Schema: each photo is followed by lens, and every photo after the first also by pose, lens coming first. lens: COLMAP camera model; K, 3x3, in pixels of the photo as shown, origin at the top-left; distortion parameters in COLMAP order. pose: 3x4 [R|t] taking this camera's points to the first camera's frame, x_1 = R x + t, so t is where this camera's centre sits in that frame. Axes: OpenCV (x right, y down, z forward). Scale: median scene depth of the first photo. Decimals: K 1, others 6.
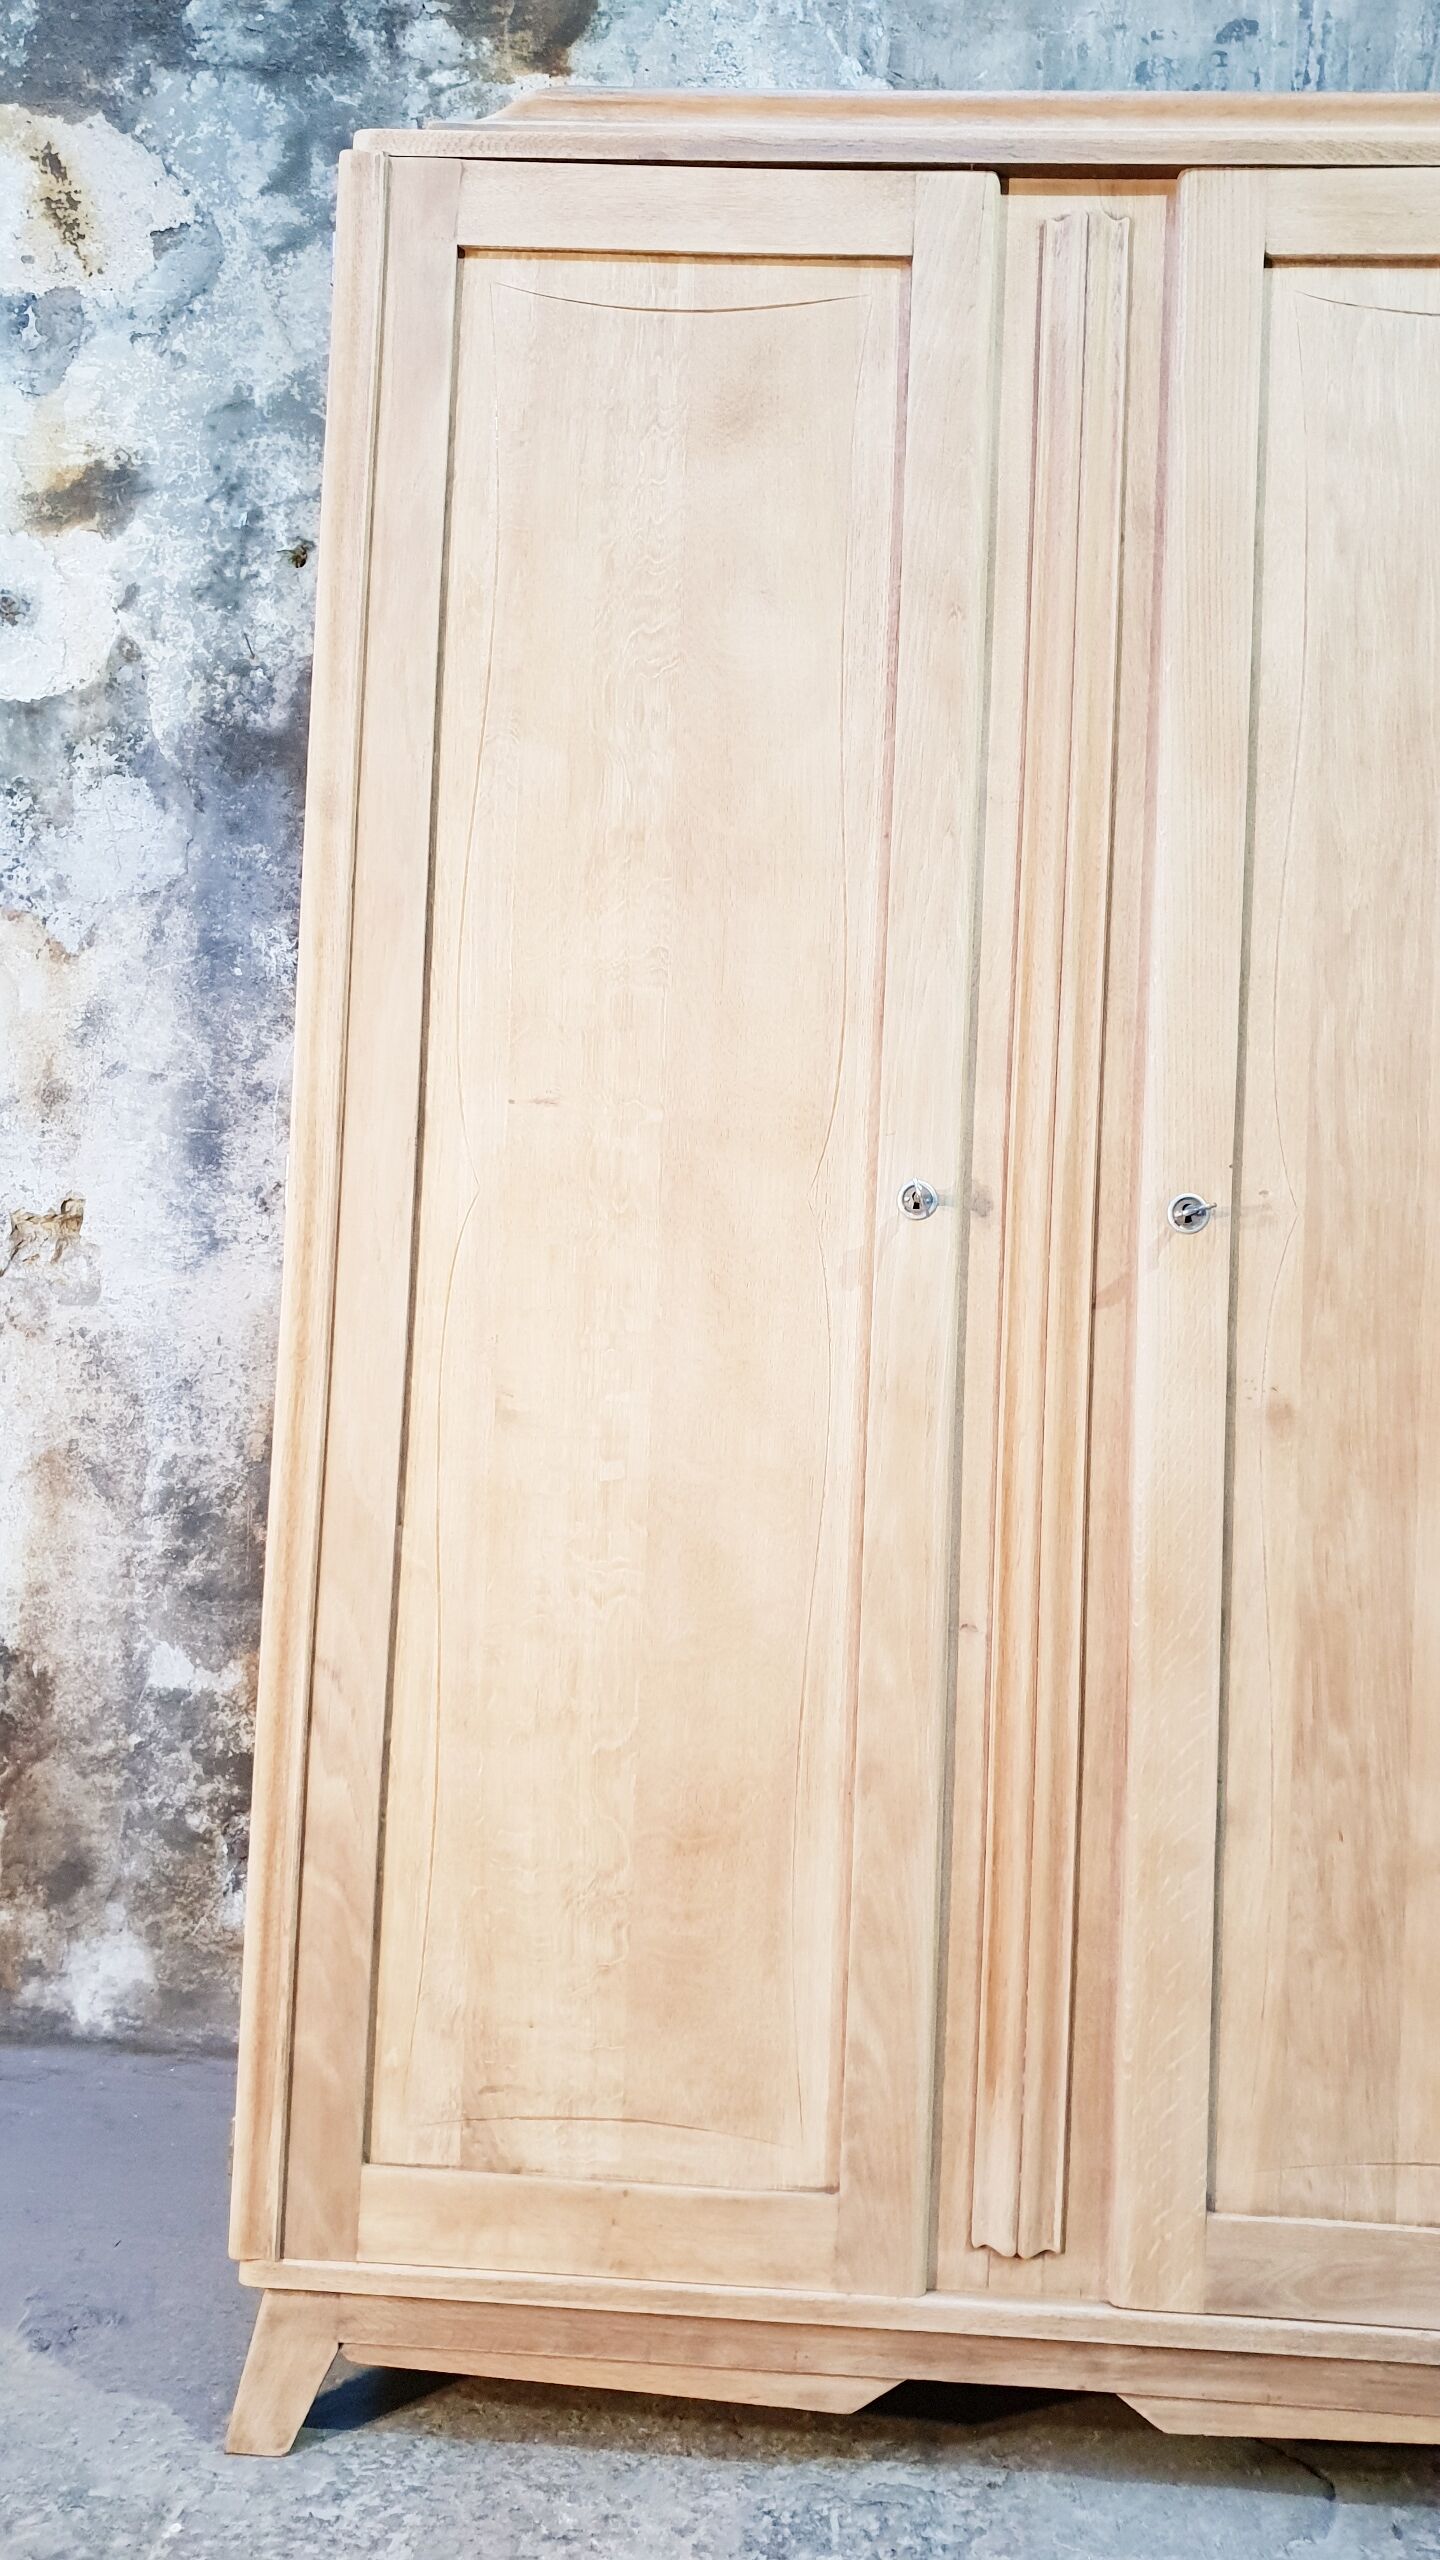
lens RADIAL K [[2009.4, 0, 749.1], [0, 2009.4, 1283.1], [0, 0, 1]] dist [-0.010096, 0.036783]
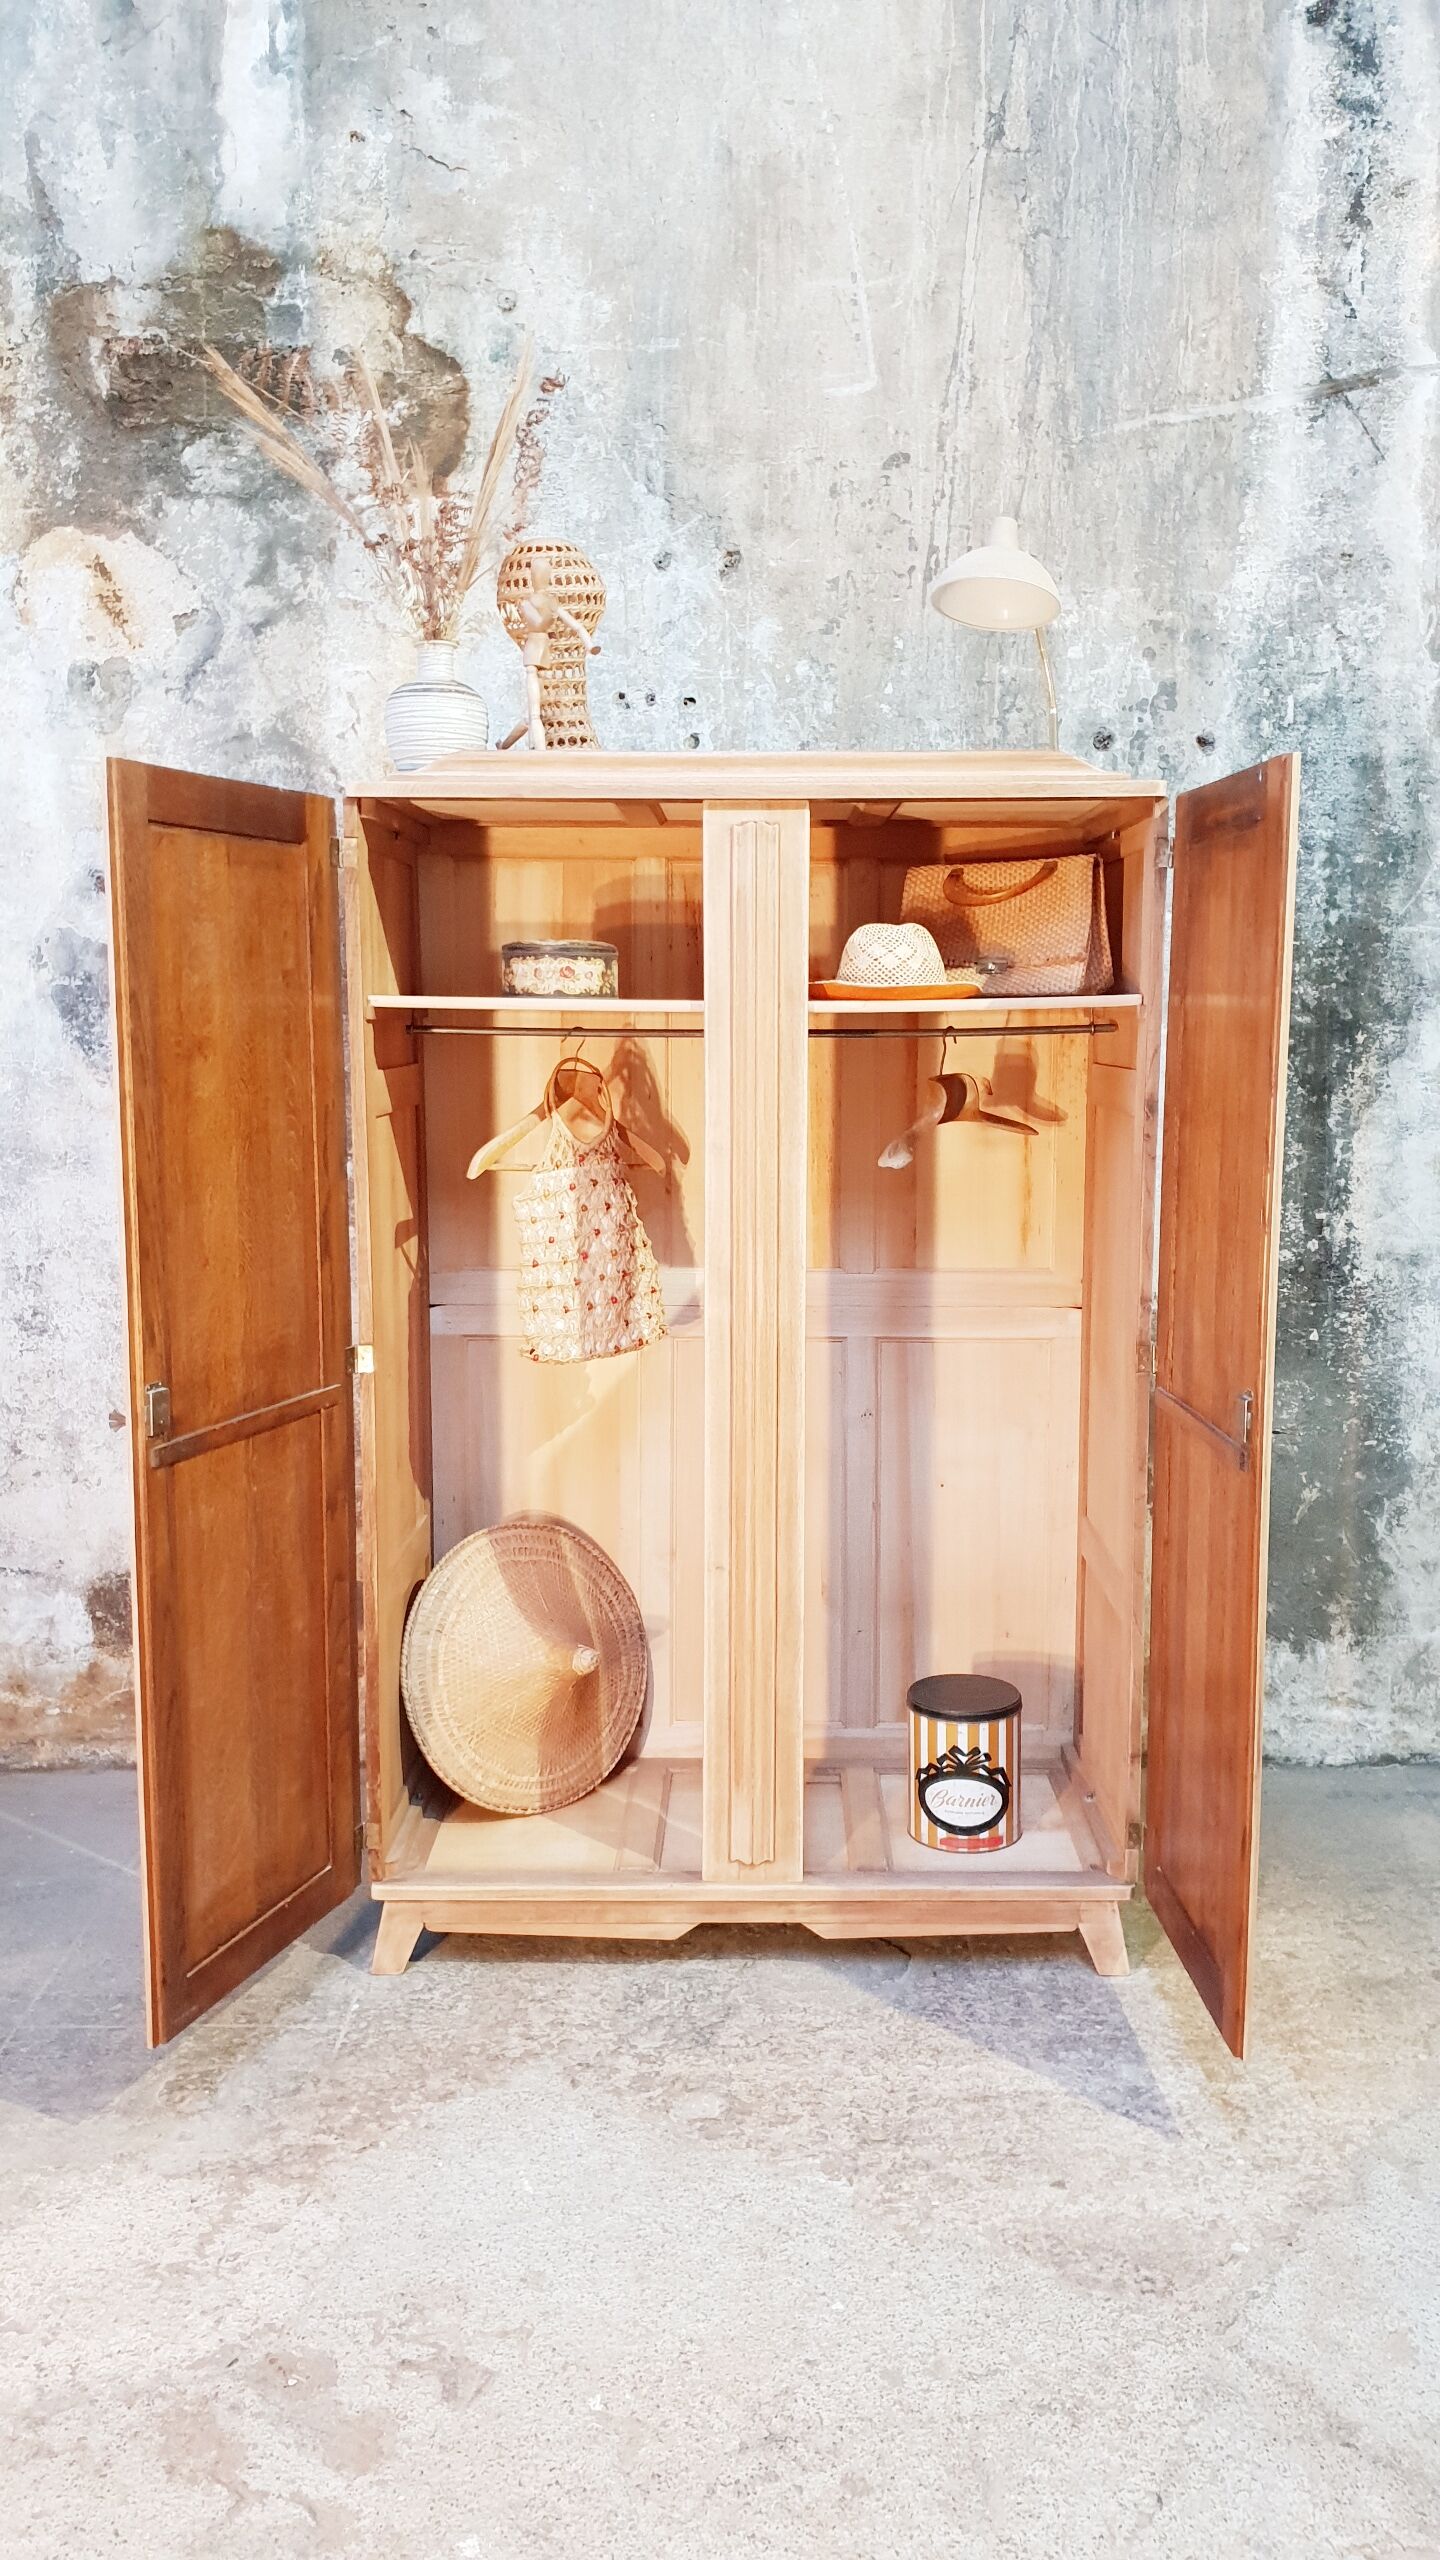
lens RADIAL K [[2009.4, 0, 765.8], [0, 2009.4, 1280.2], [0, 0, 1]] dist [-0.010096, 0.036783]
pose [[0.998068, -0.045051, 0.042786, 0.054346], [0.036187, 0.981290, 0.189103, -0.311022], [-0.050505, -0.187190, 0.981025, -0.573769]]
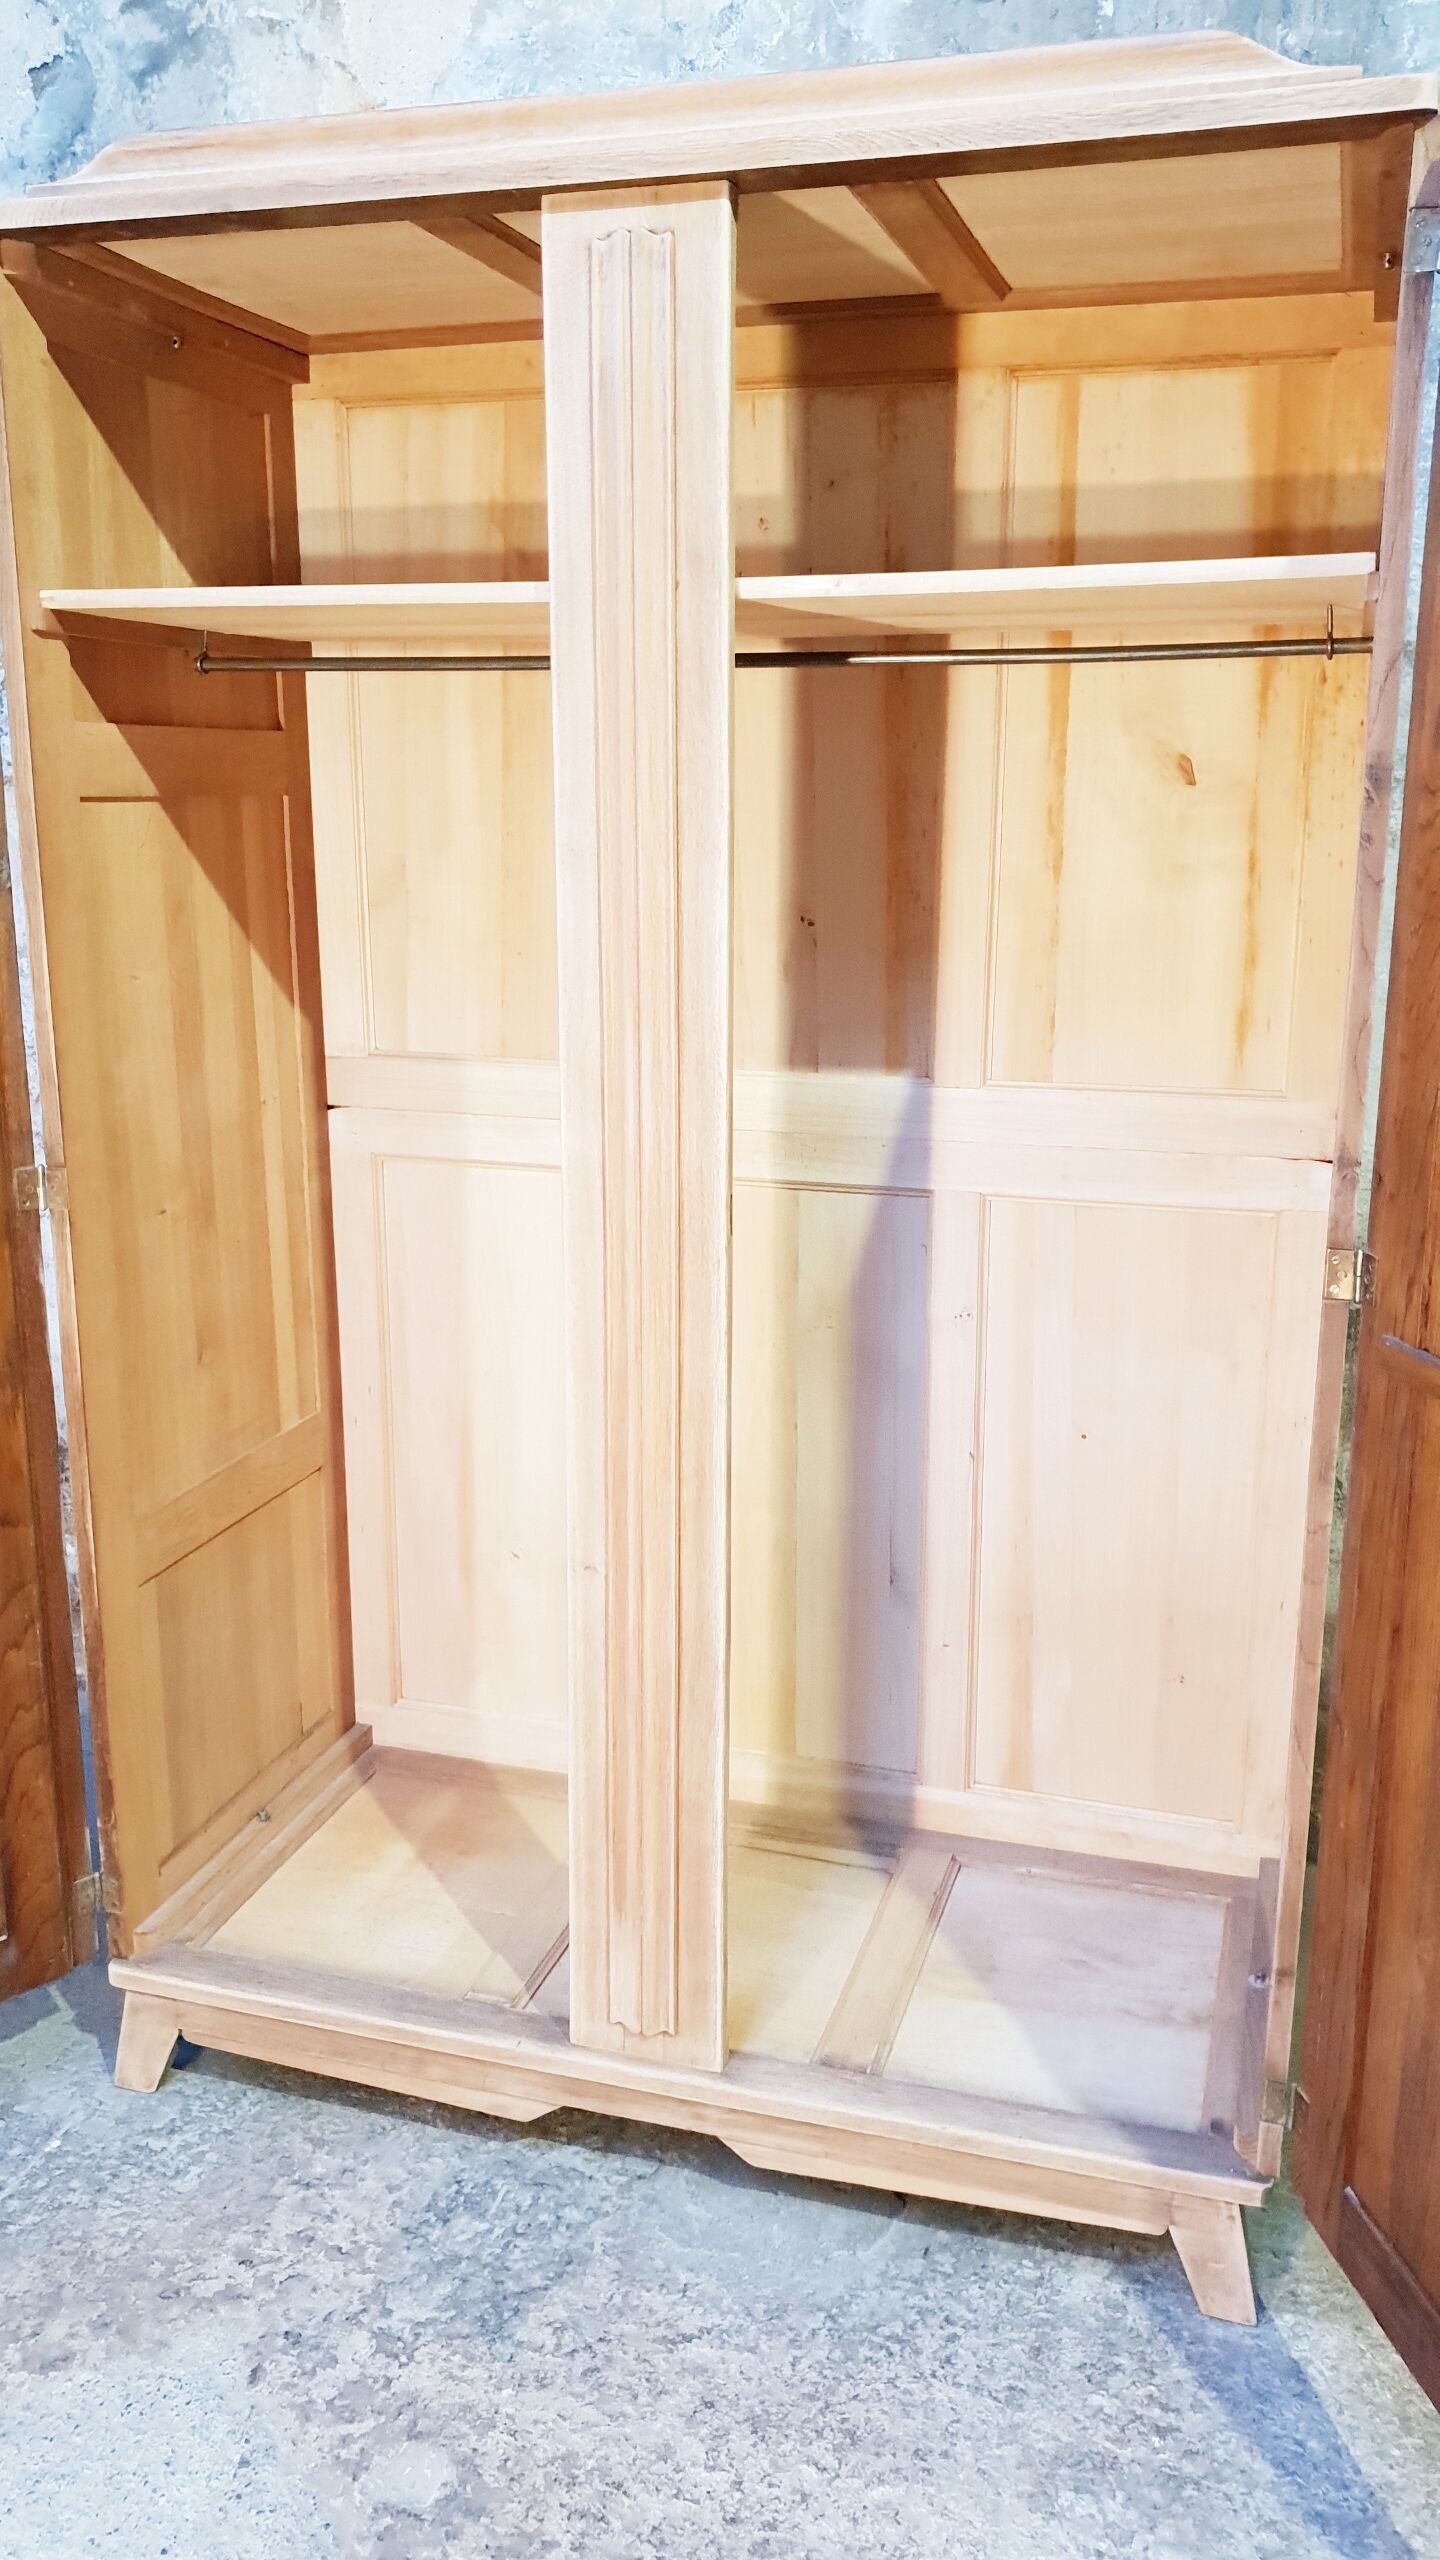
lens RADIAL K [[2009.4, 0, 752.0], [0, 2009.4, 1288.1], [0, 0, 1]] dist [-0.010096, 0.036783]
pose [[0.970915, 0.022846, -0.238332, 0.313292], [0.045994, 0.959100, 0.279307, -0.205811], [0.234965, -0.282145, 0.930154, -0.026113]]
